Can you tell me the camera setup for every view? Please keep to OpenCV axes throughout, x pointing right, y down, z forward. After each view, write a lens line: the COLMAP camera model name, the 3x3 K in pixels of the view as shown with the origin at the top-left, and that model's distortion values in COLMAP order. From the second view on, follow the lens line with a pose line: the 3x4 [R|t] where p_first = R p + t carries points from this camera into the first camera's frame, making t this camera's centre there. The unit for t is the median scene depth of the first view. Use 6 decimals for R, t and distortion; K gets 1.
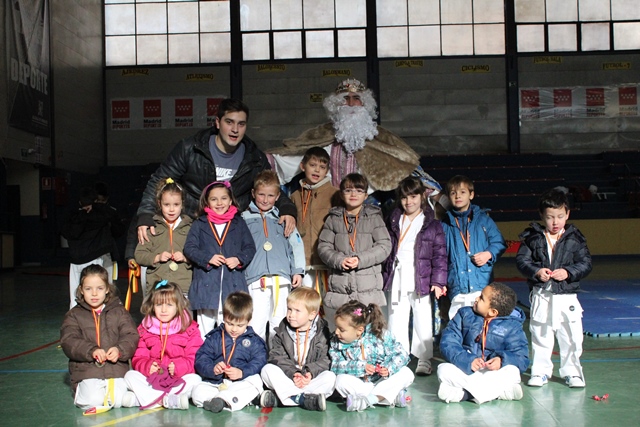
lens RADIAL K [[565.6, 0, 285.0], [0, 565.6, 238.1], [0, 0, 1]] dist [-0.029438, 0.011784]
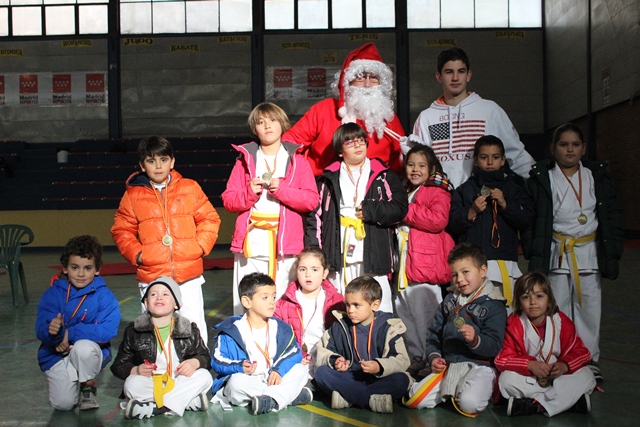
lens RADIAL K [[604.2, 0, 343.6], [0, 604.2, 220.3], [0, 0, 1]] dist [-0.010821, 0.000000]
pose [[0.999504, -0.000079, 0.031482, 3.312537], [0.000089, 1.000000, -0.000316, -0.058542], [-0.031482, 0.000319, 0.999504, -0.139984]]
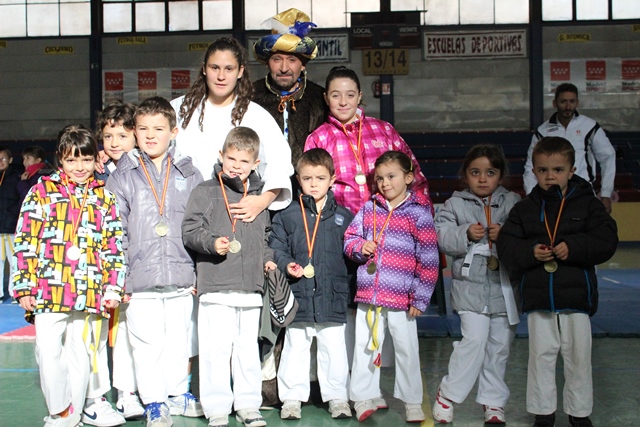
lens RADIAL K [[604.2, 0, 300.2], [0, 604.2, 223.4], [0, 0, 1]] dist [-0.010821, 0.000000]
pose [[0.999506, 0.013350, -0.028463, 0.778279], [-0.013130, 0.999883, 0.007897, -0.017139], [0.028565, -0.007520, 0.999564, -0.023557]]
